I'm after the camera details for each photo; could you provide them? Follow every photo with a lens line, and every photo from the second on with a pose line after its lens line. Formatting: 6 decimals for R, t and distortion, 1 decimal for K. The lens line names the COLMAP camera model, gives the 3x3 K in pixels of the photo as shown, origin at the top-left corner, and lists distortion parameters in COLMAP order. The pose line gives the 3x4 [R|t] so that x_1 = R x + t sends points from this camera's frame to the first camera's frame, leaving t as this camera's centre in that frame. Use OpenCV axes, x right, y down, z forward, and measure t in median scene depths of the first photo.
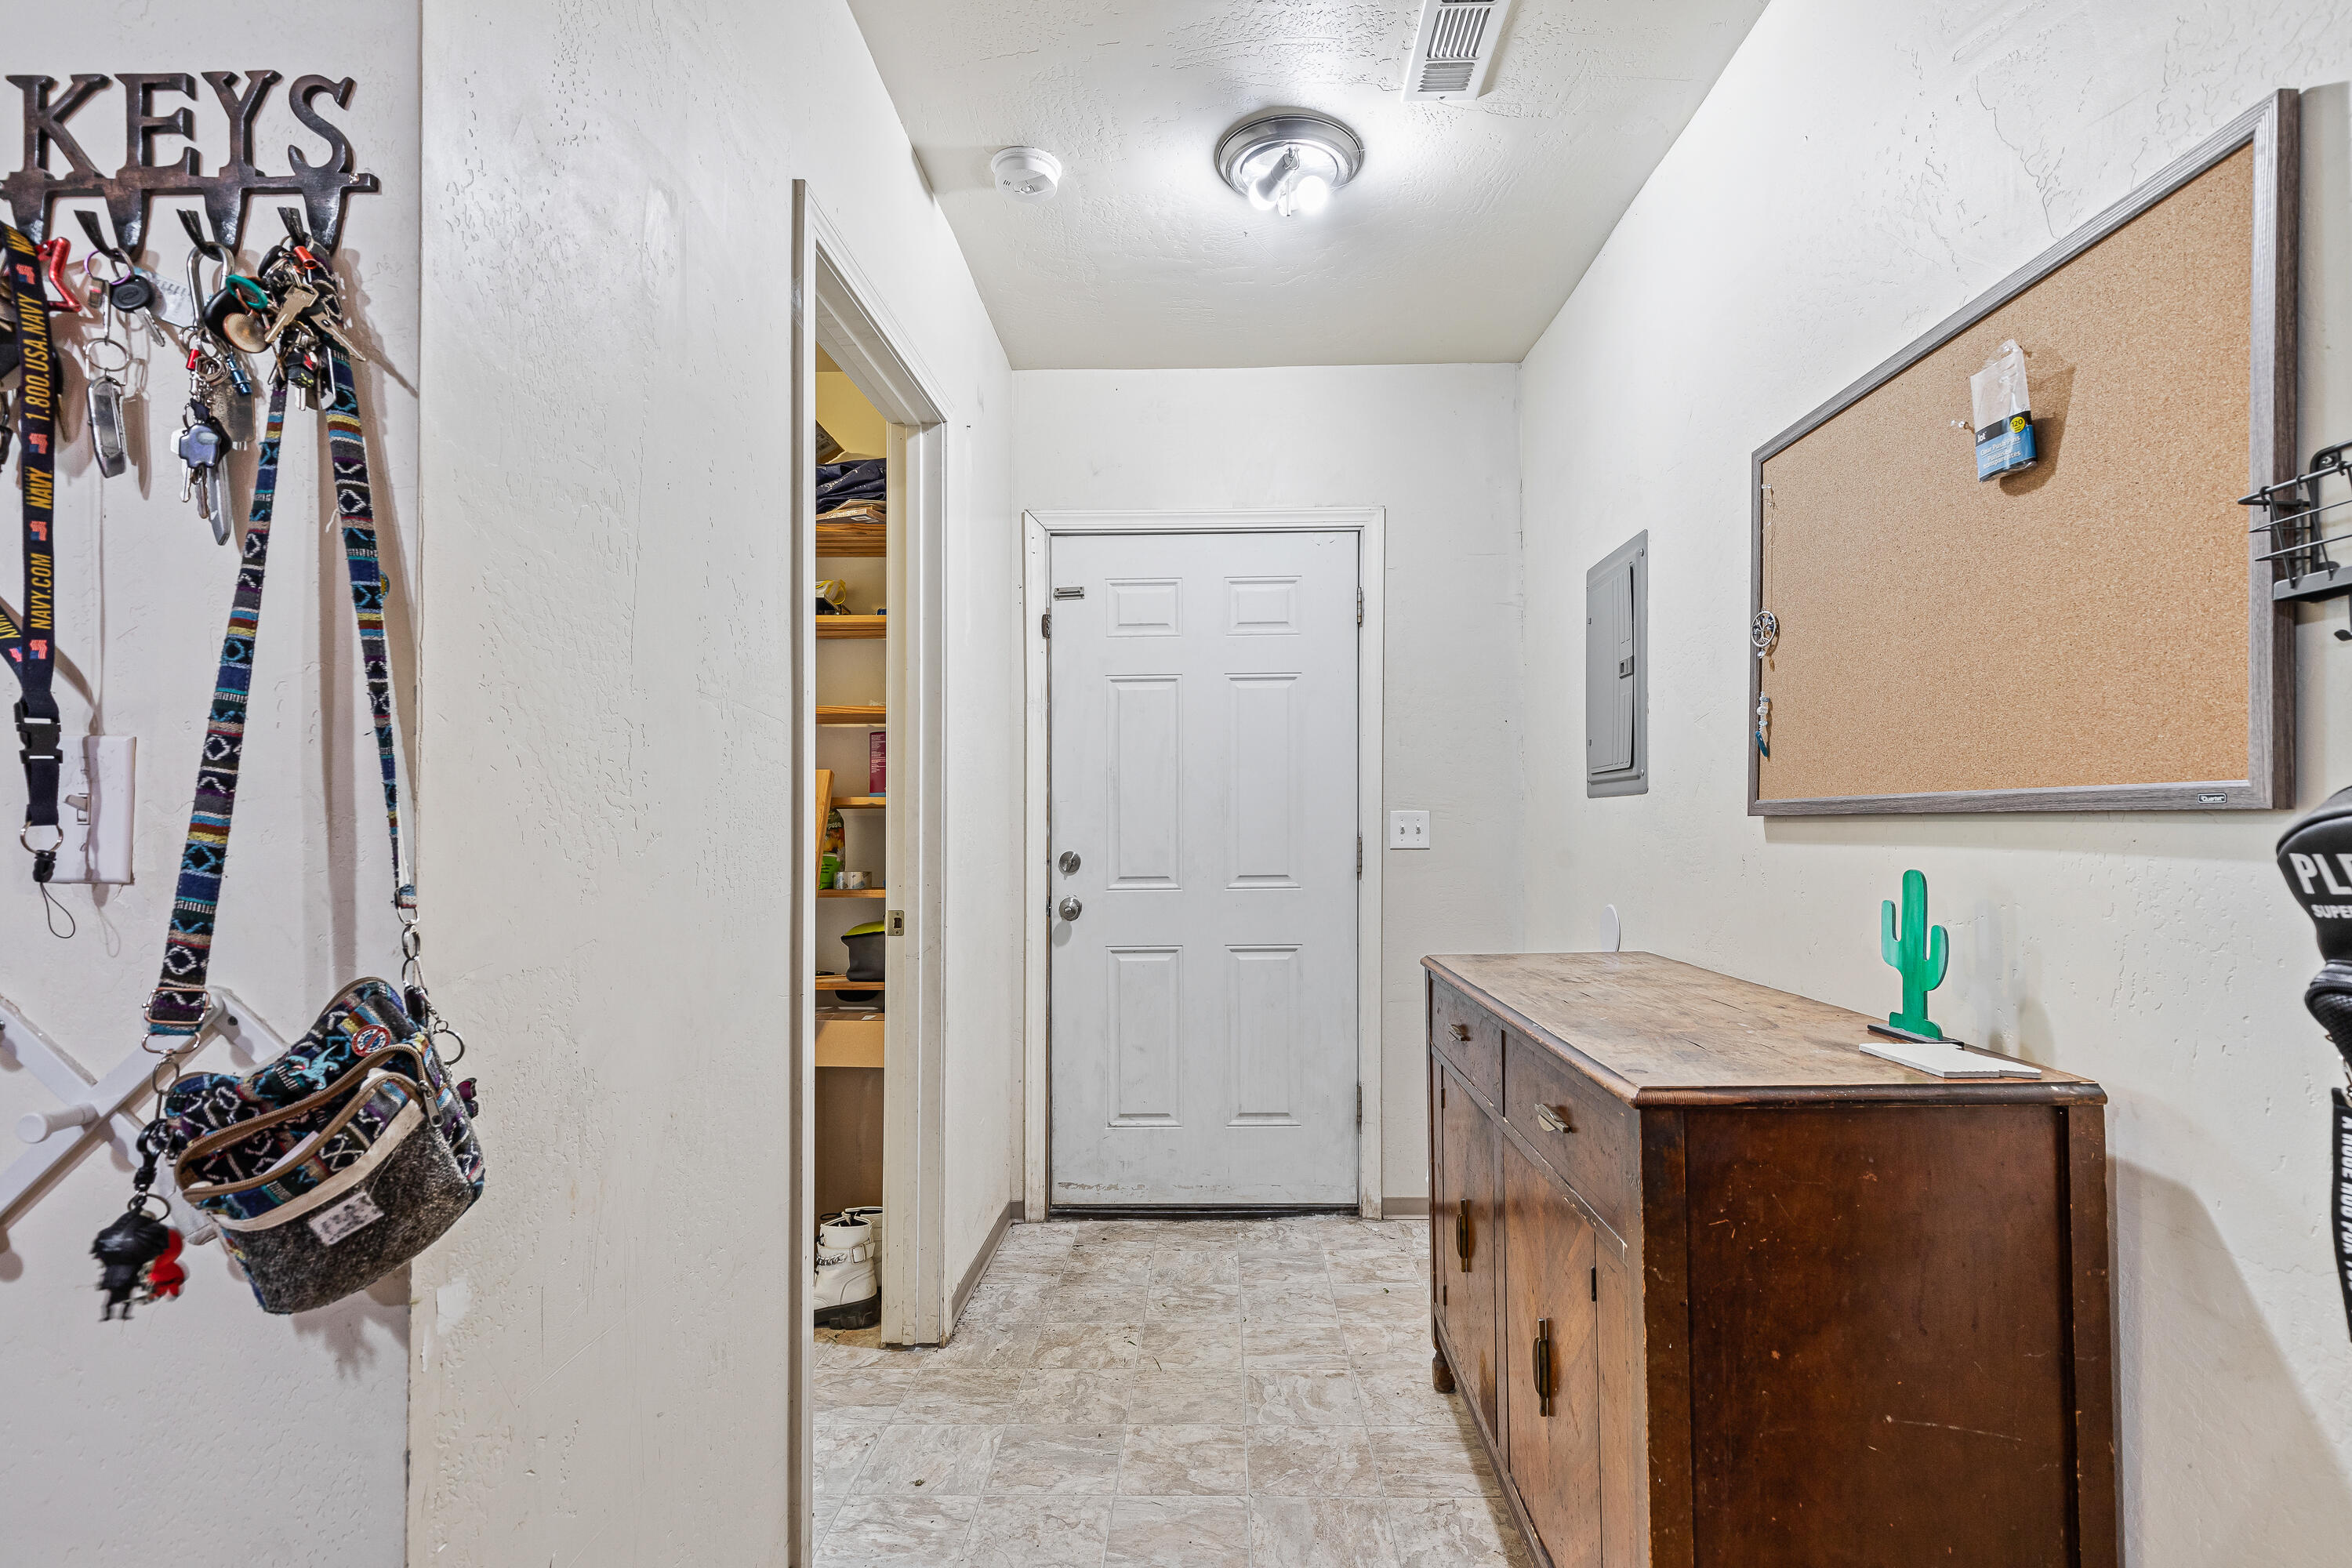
lens RADIAL K [[1087.0, 0, 1172.6], [0, 1087.0, 799.2], [0, 0, 1]] dist [0.002505, 0.000266]
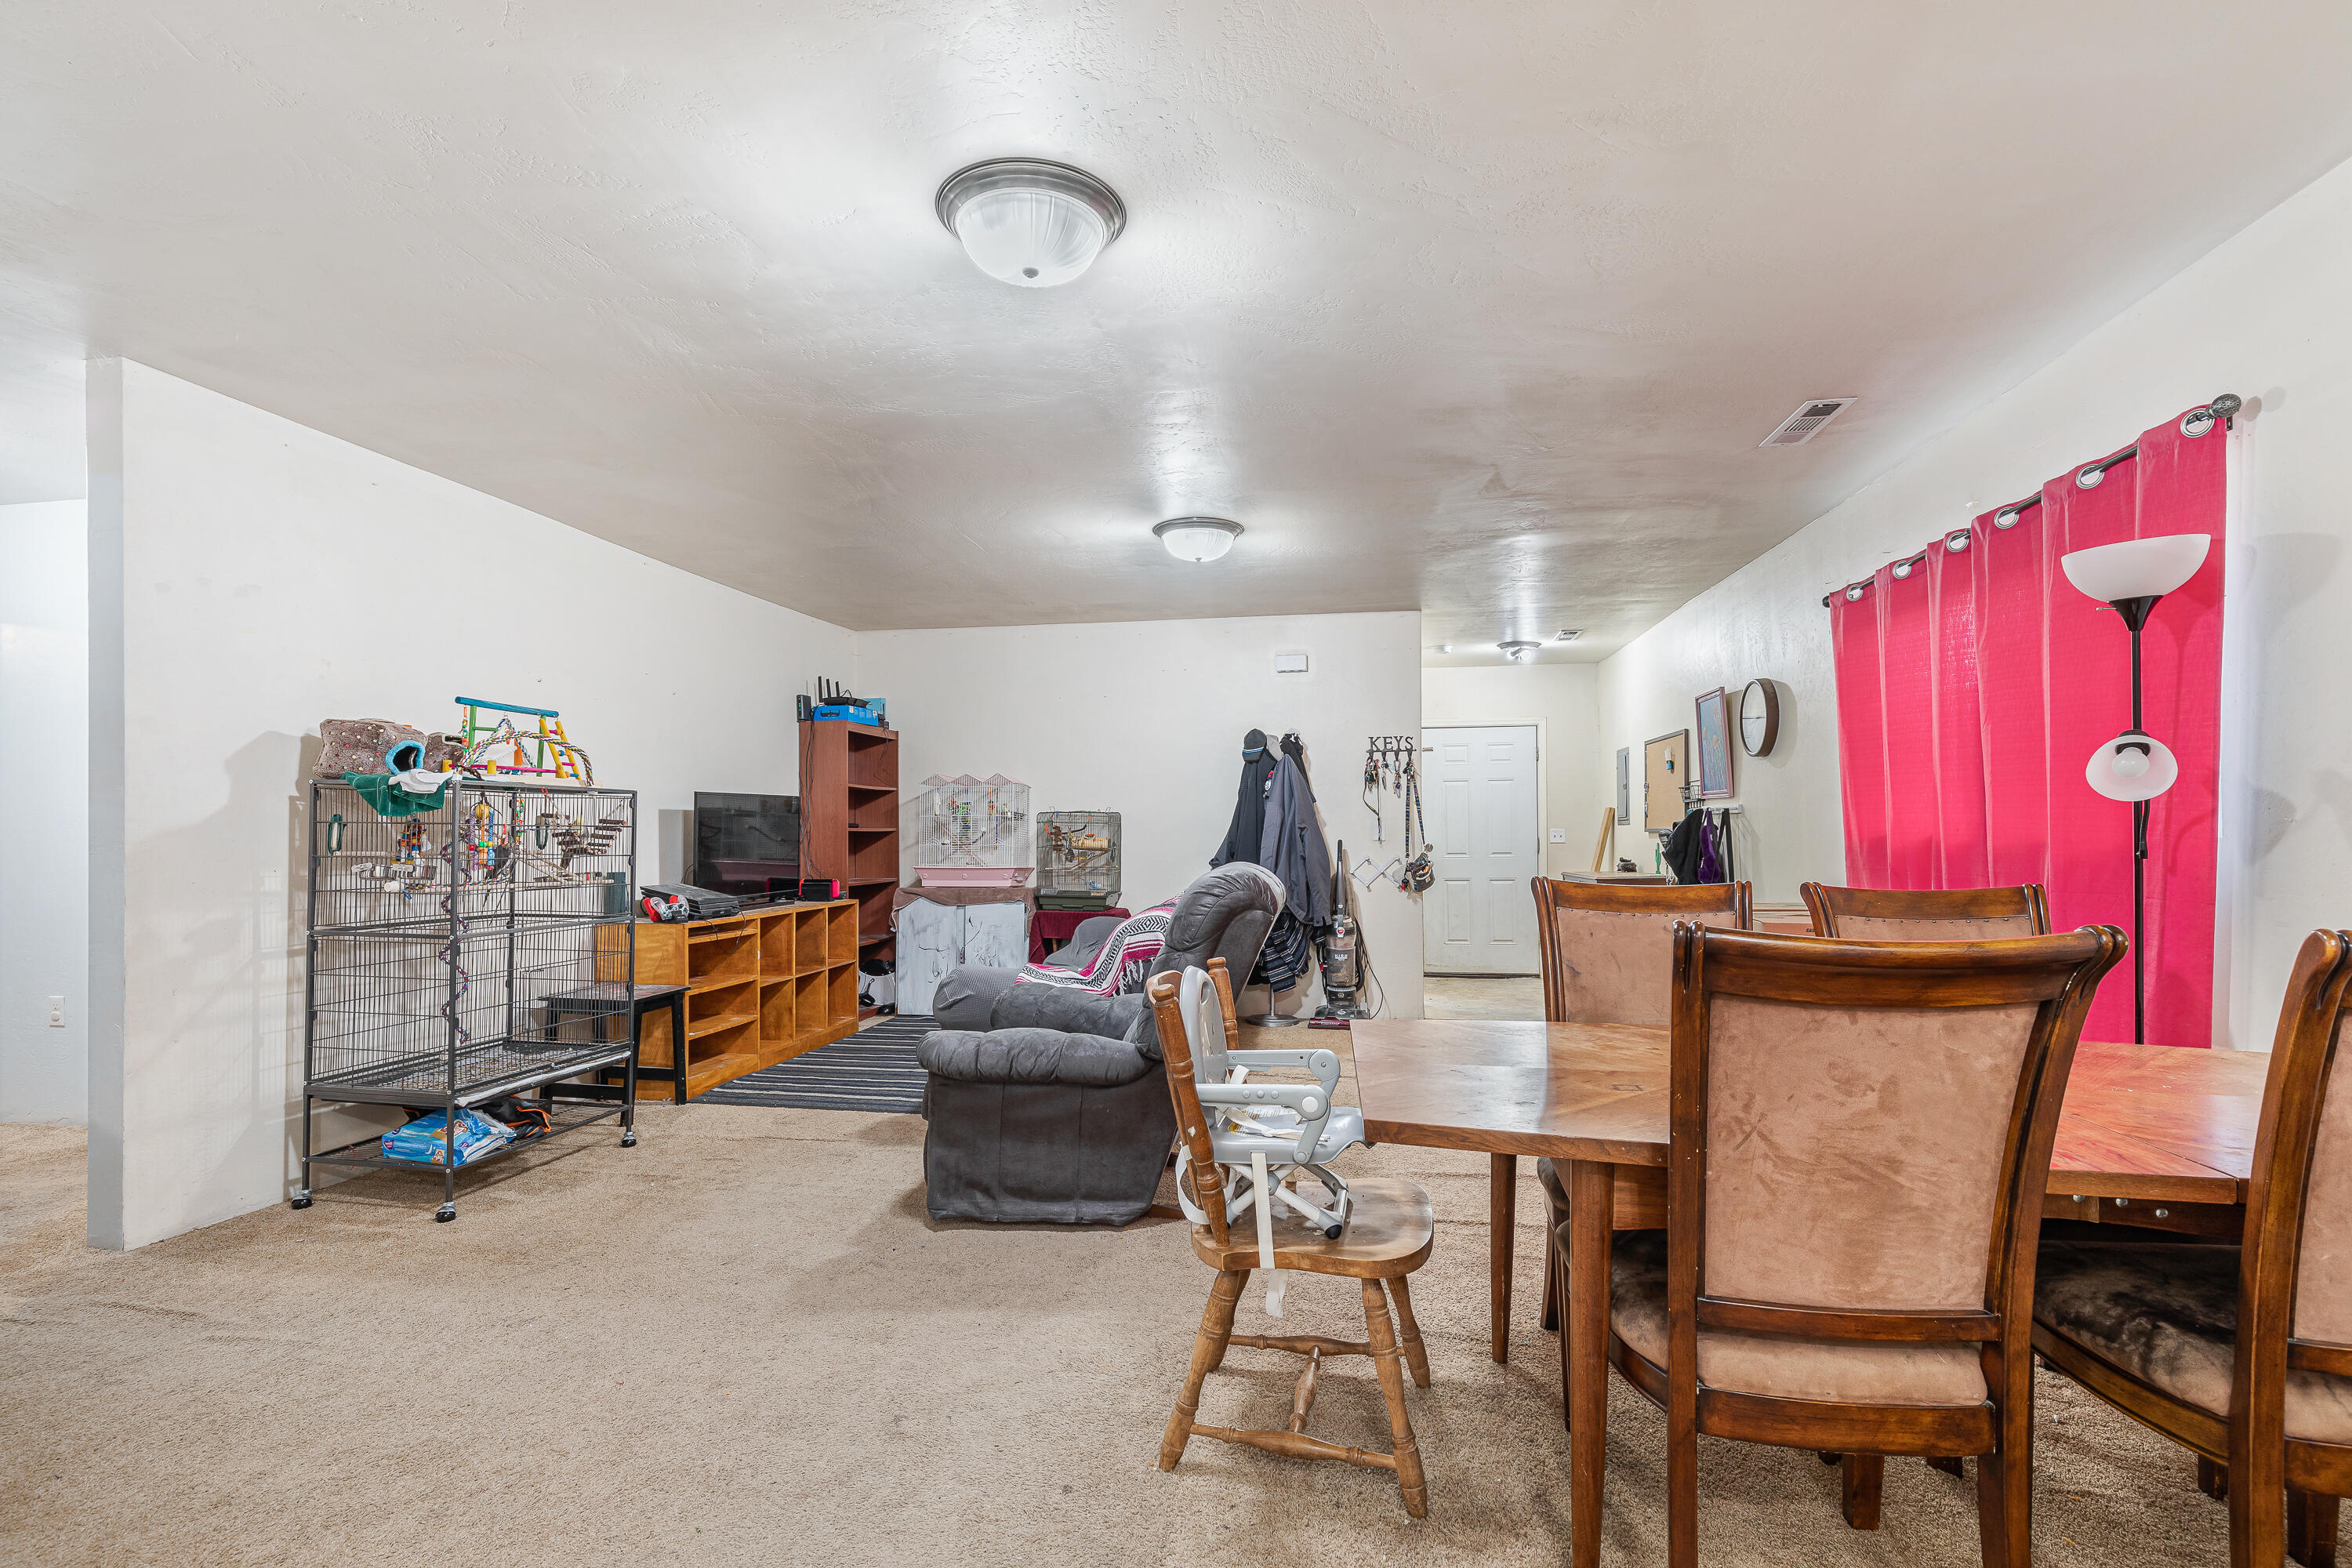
lens RADIAL K [[1087.0, 0, 1175.5], [0, 1087.0, 796.2], [0, 0, 1]] dist [0.002505, 0.000266]
pose [[0.993949, -0.003499, -0.109785, -1.571461], [0.001134, 0.999766, -0.021597, -0.080469], [0.109835, 0.021342, 0.993721, -6.726862]]
